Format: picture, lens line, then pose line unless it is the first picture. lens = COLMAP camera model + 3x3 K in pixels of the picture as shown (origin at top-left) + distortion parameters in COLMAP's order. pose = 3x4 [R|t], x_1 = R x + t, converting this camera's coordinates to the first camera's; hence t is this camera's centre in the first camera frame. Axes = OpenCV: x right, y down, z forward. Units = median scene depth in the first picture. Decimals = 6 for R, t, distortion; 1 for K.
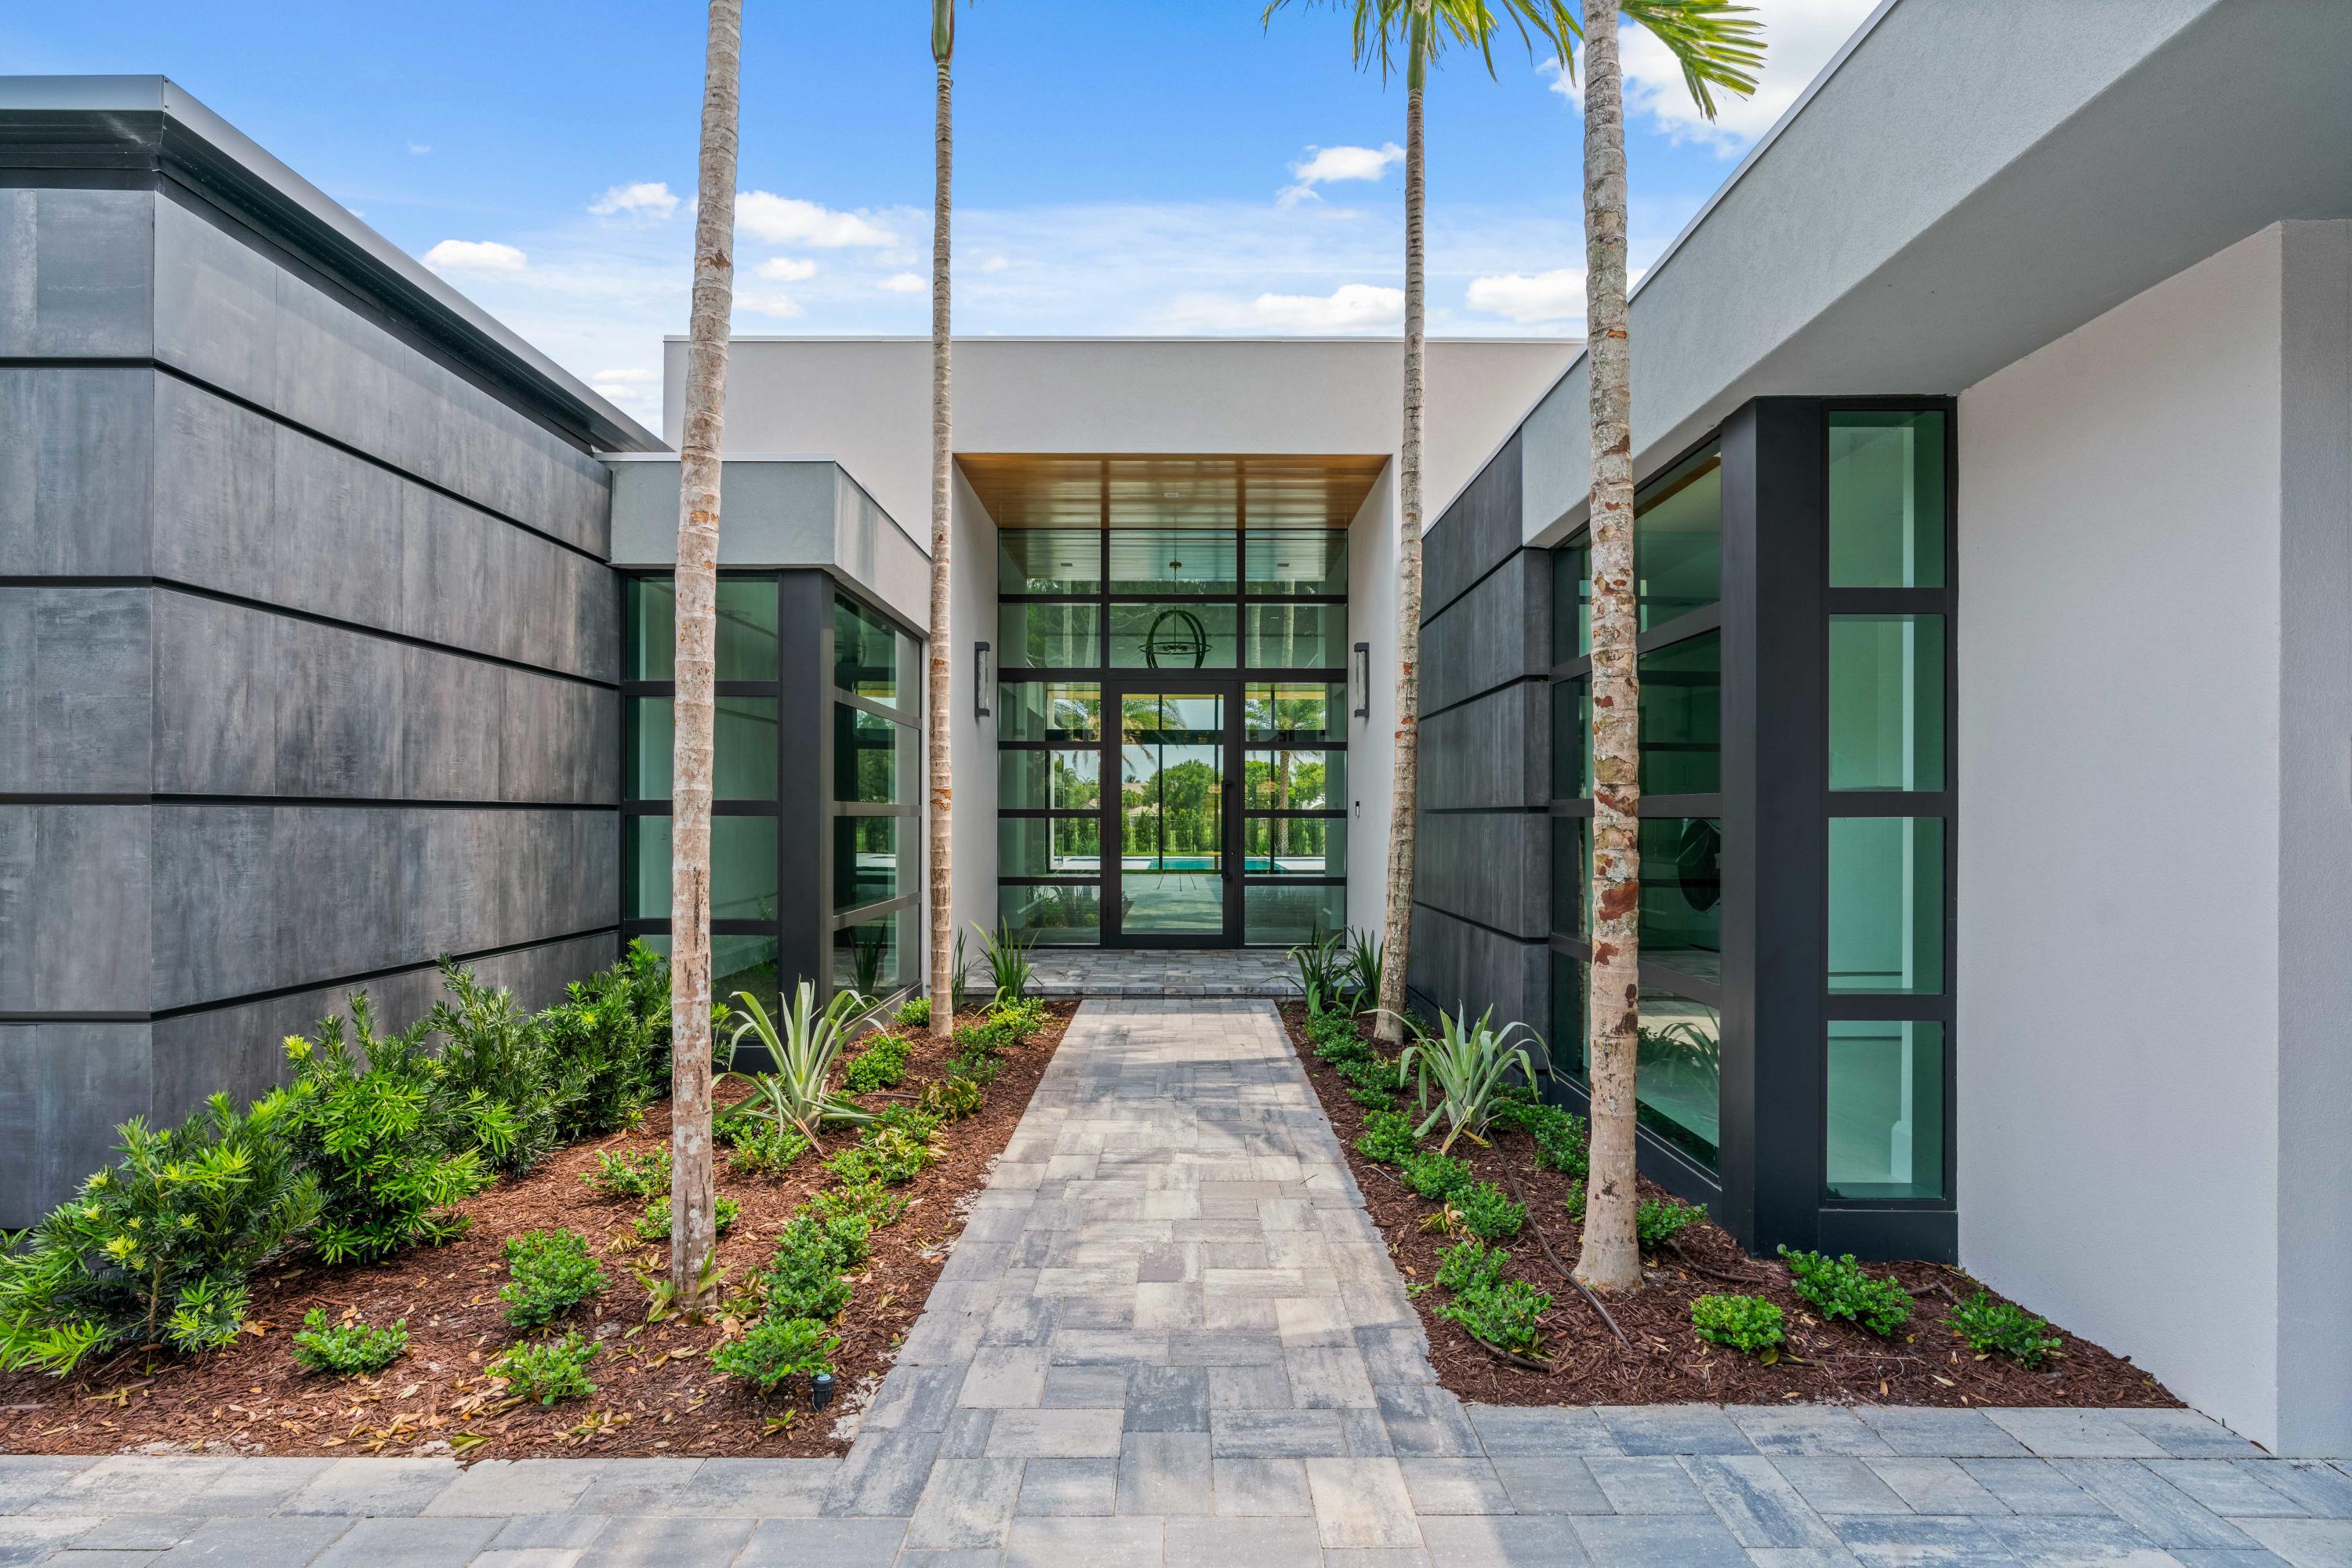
lens RADIAL K [[1093.3, 0, 1175.1], [0, 1093.3, 775.8], [0, 0, 1]] dist [-0.016848, 0.009164]
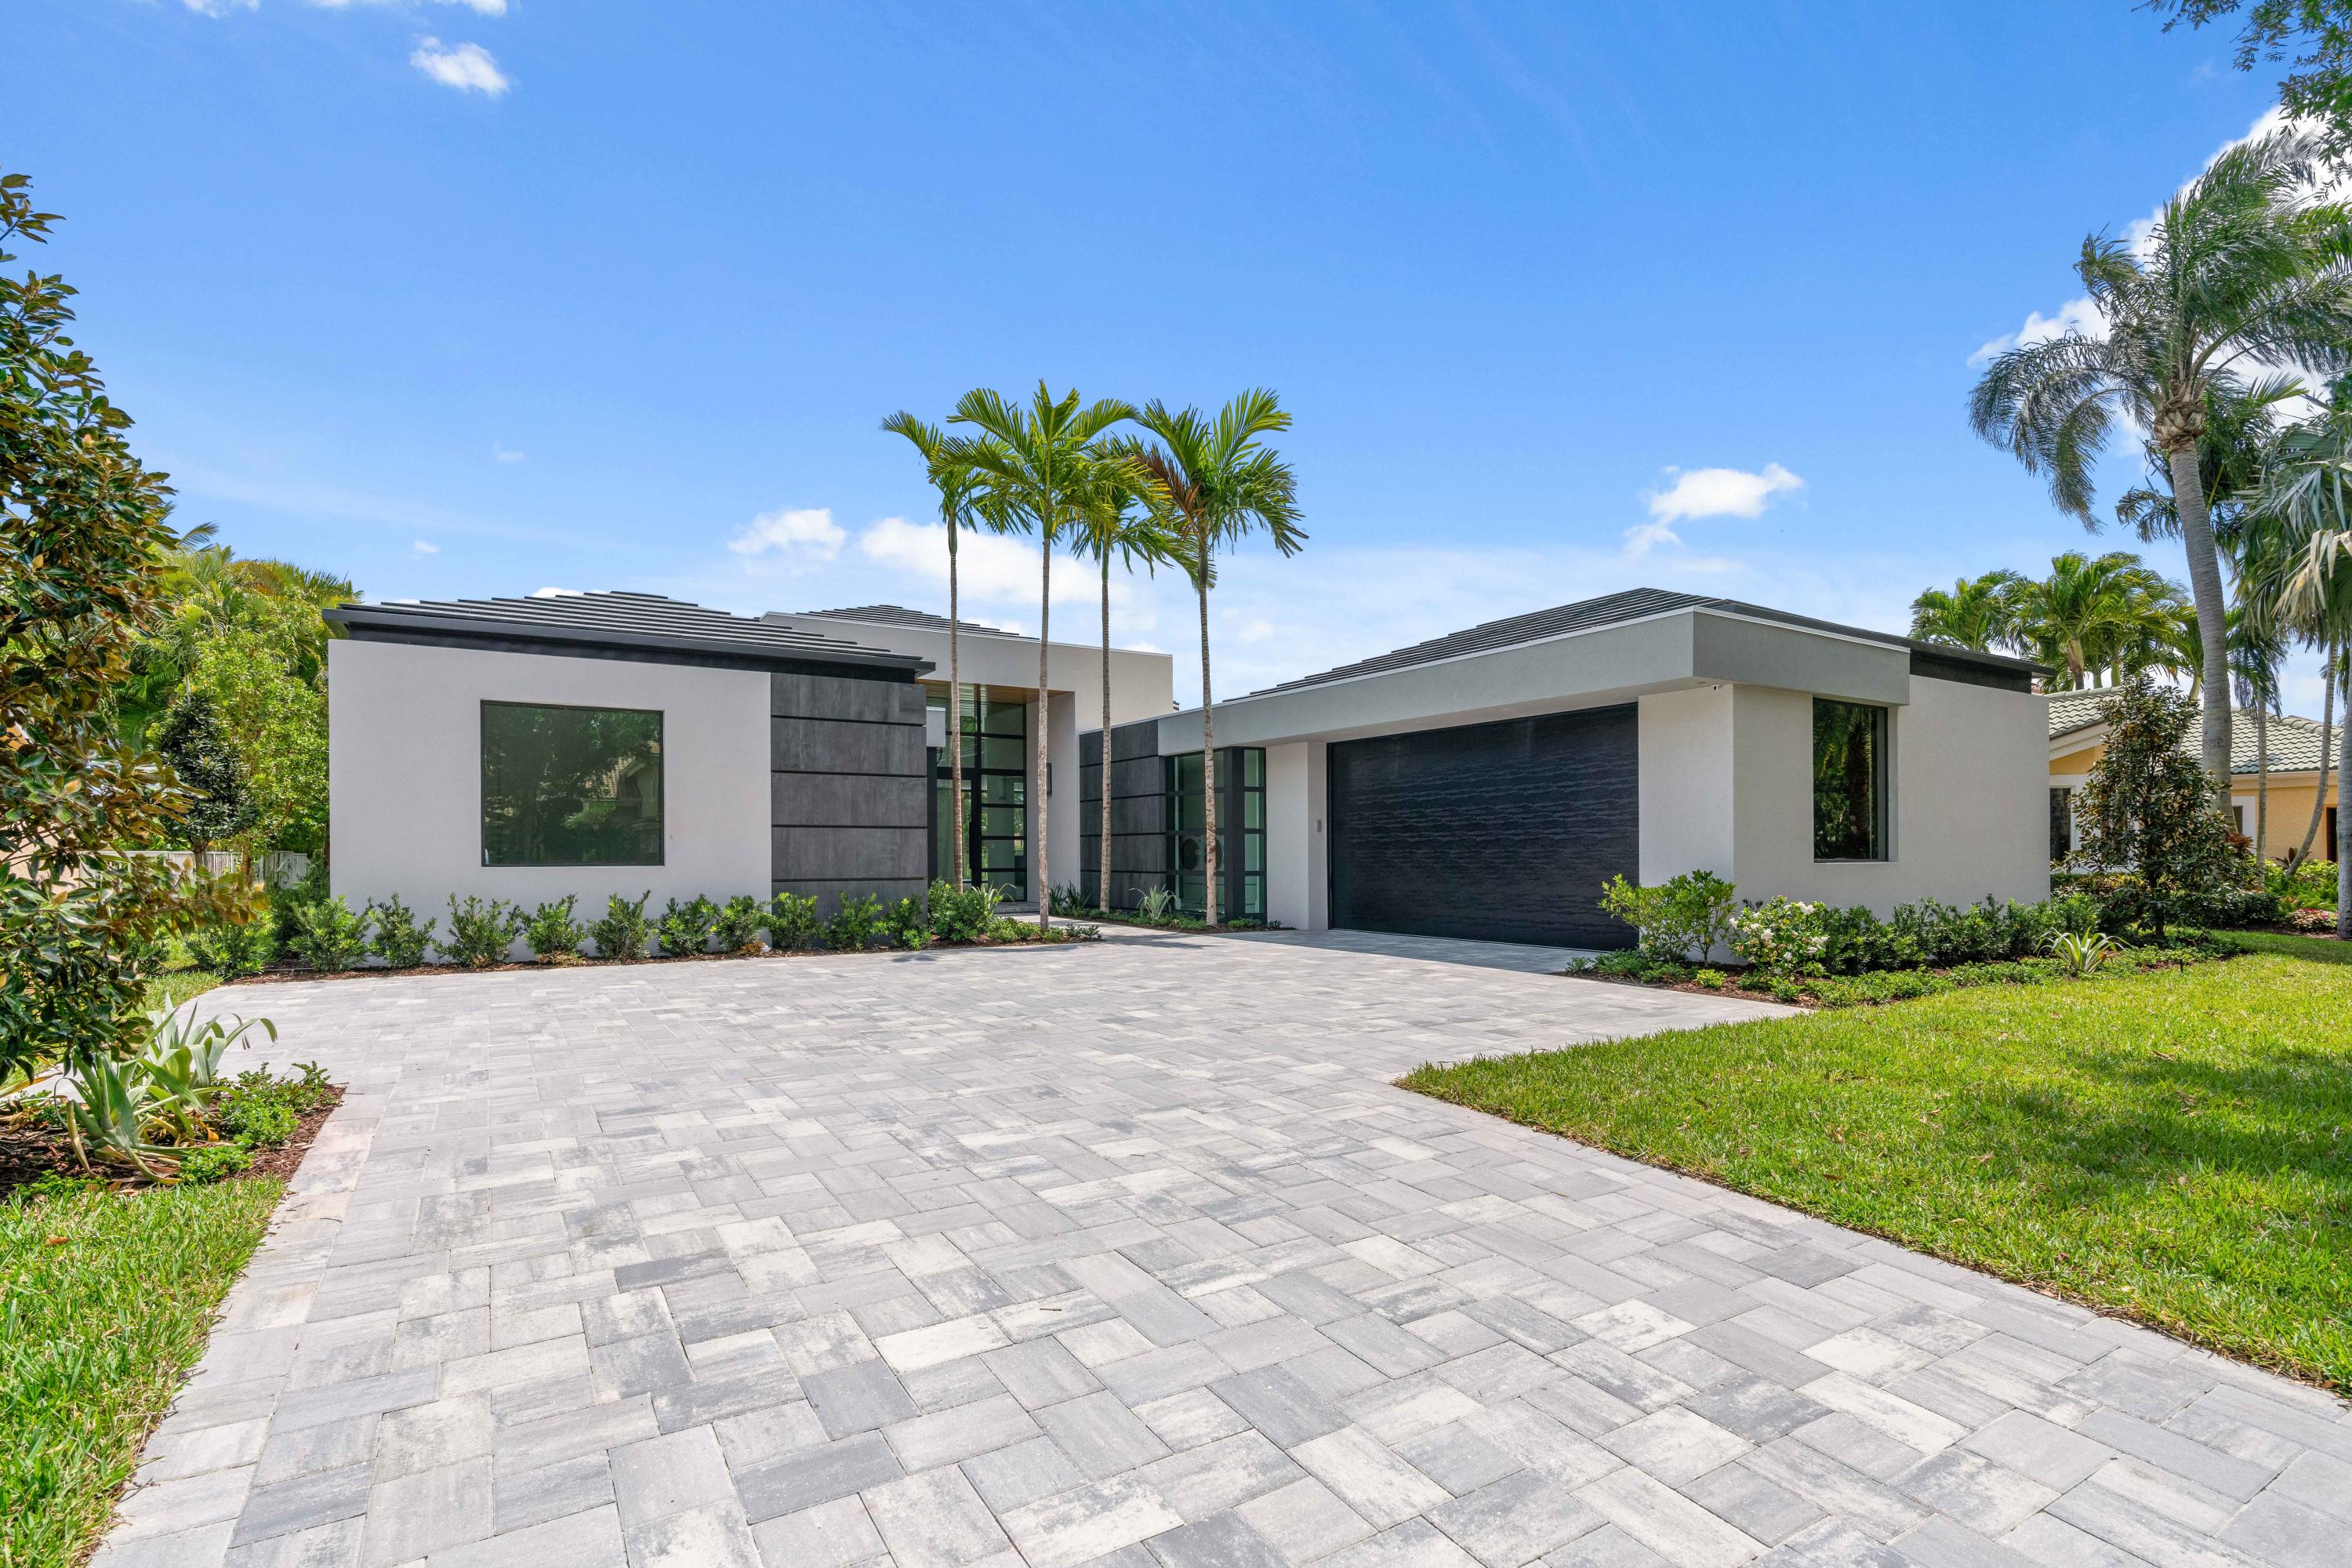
lens RADIAL K [[1093.3, 0, 1175.1], [0, 1093.3, 775.8], [0, 0, 1]] dist [-0.016848, 0.009164]
pose [[0.853303, 0.030530, 0.520521, -1.984942], [-0.012600, 0.999200, -0.037951, -0.027488], [-0.521263, 0.025825, 0.853005, -2.694828]]
